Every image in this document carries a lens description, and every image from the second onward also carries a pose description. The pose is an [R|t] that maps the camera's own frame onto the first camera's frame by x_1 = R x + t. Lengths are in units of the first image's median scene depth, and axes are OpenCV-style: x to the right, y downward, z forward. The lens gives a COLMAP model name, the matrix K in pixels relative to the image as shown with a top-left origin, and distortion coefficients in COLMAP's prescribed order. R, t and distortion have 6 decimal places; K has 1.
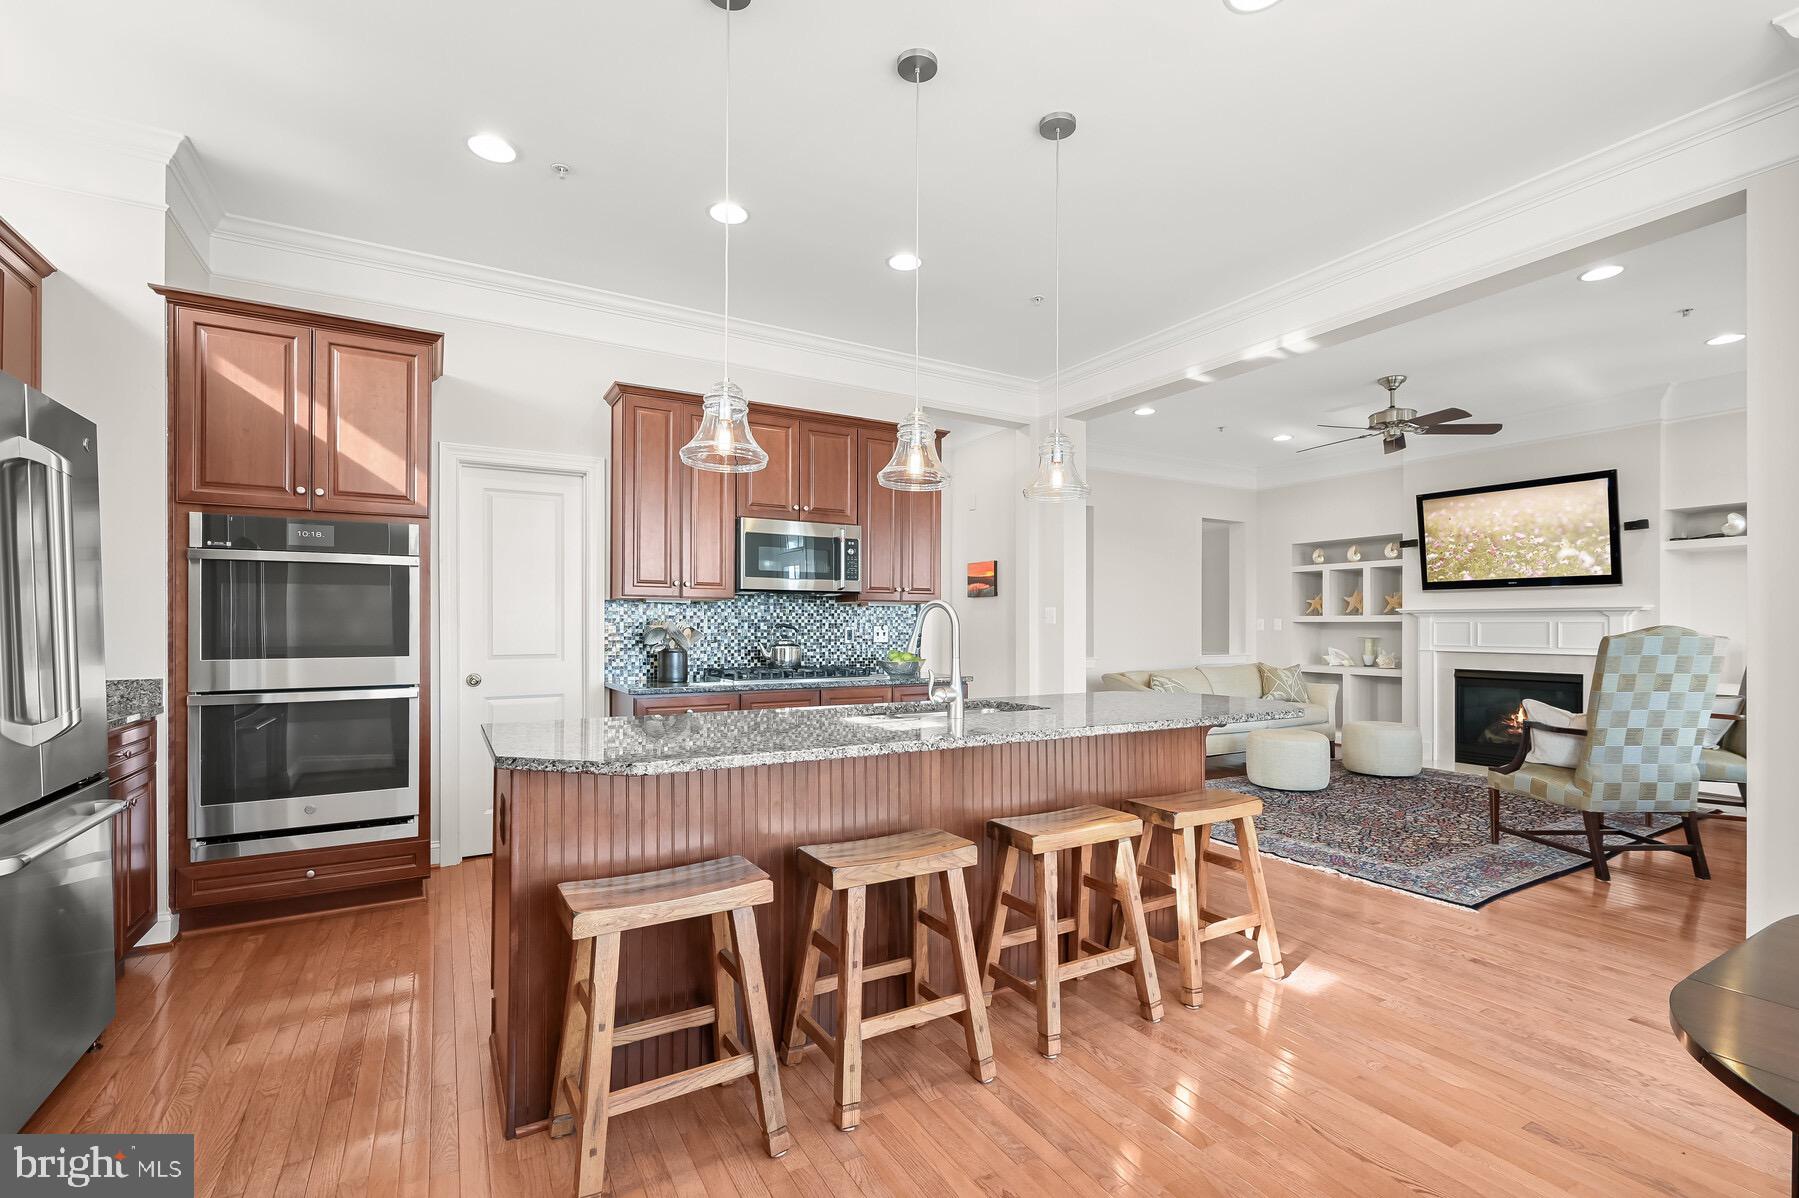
lens RADIAL K [[793.8, 0, 907.9], [0, 793.8, 618.1], [0, 0, 1]] dist [0.001897, 0.000184]
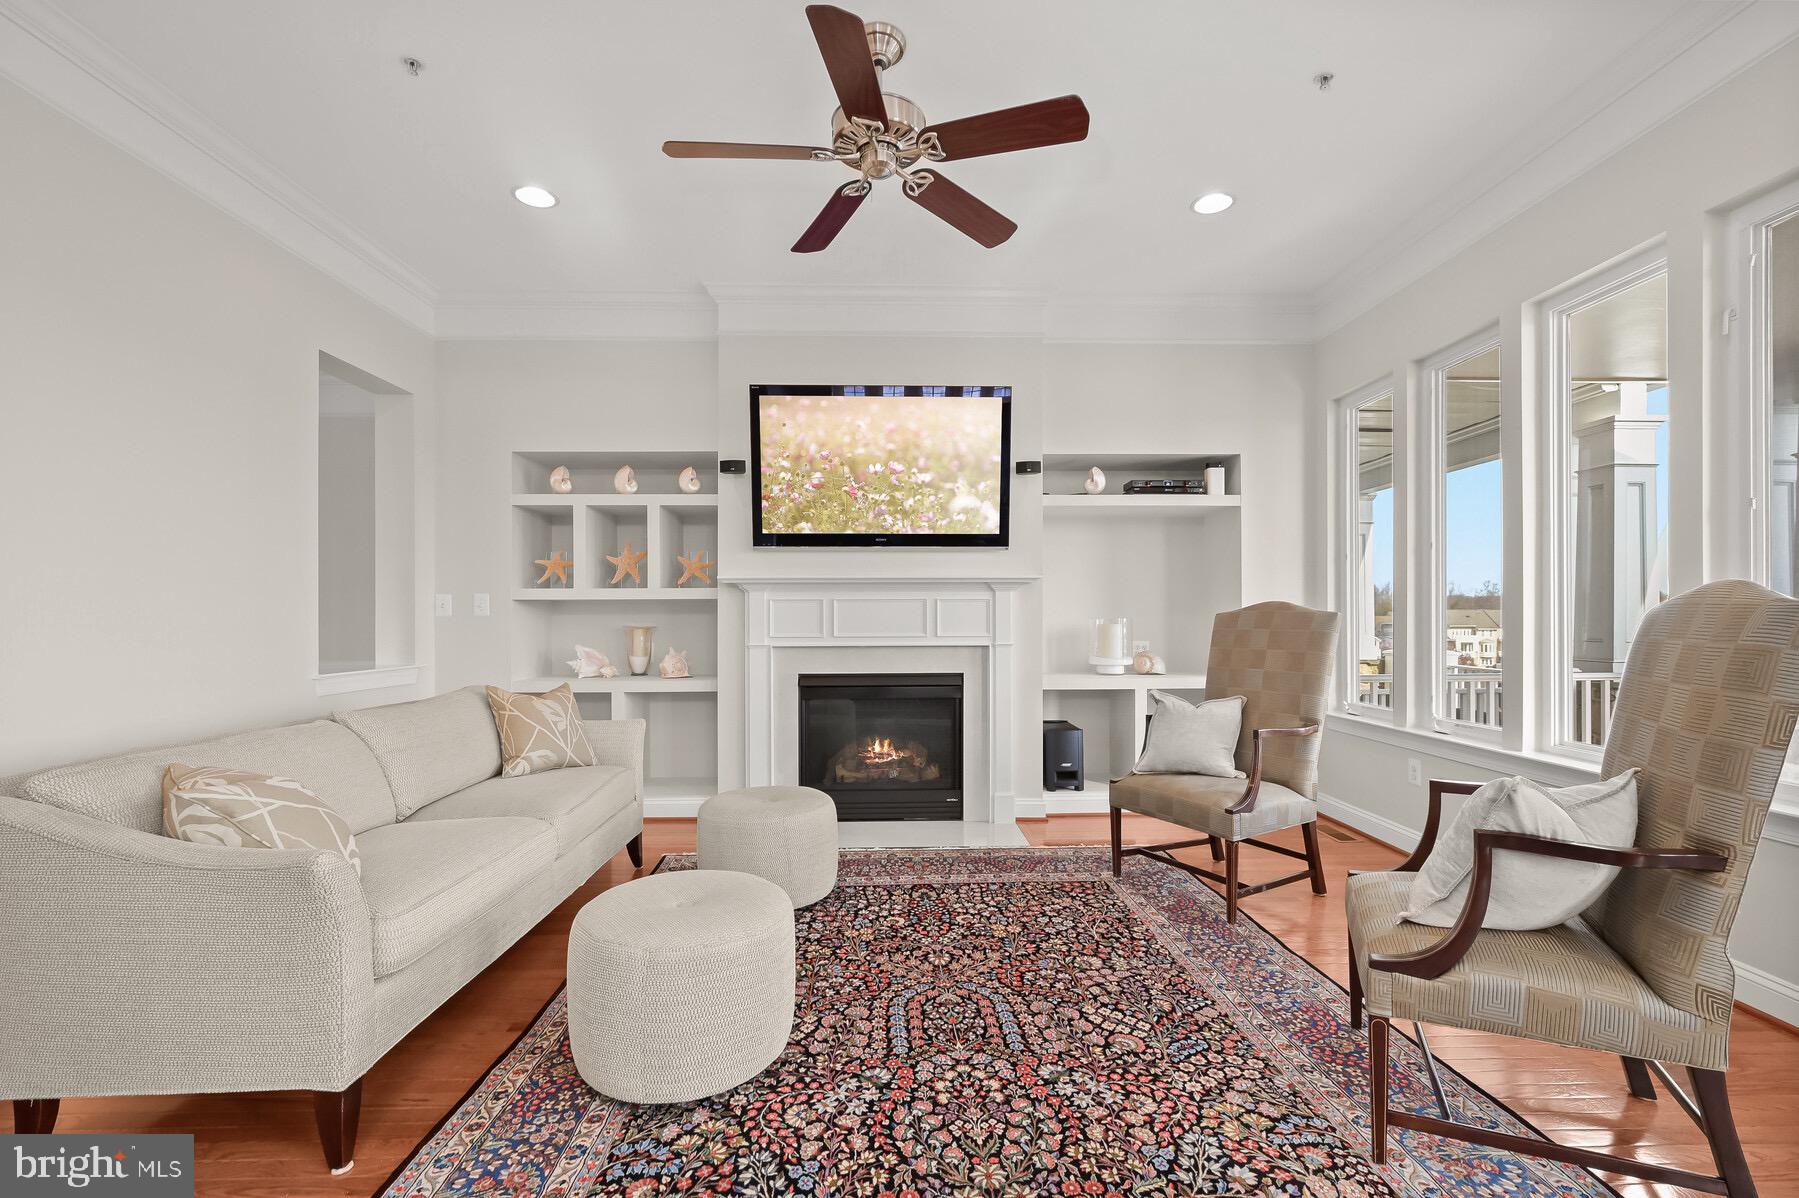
lens RADIAL K [[793.8, 0, 907.9], [0, 793.8, 618.1], [0, 0, 1]] dist [0.001897, 0.000184]
pose [[0.490674, -0.004836, 0.871330, 0.190846], [-0.003964, 0.999962, 0.007782, 0.014977], [-0.871334, -0.007272, 0.490636, 0.637785]]
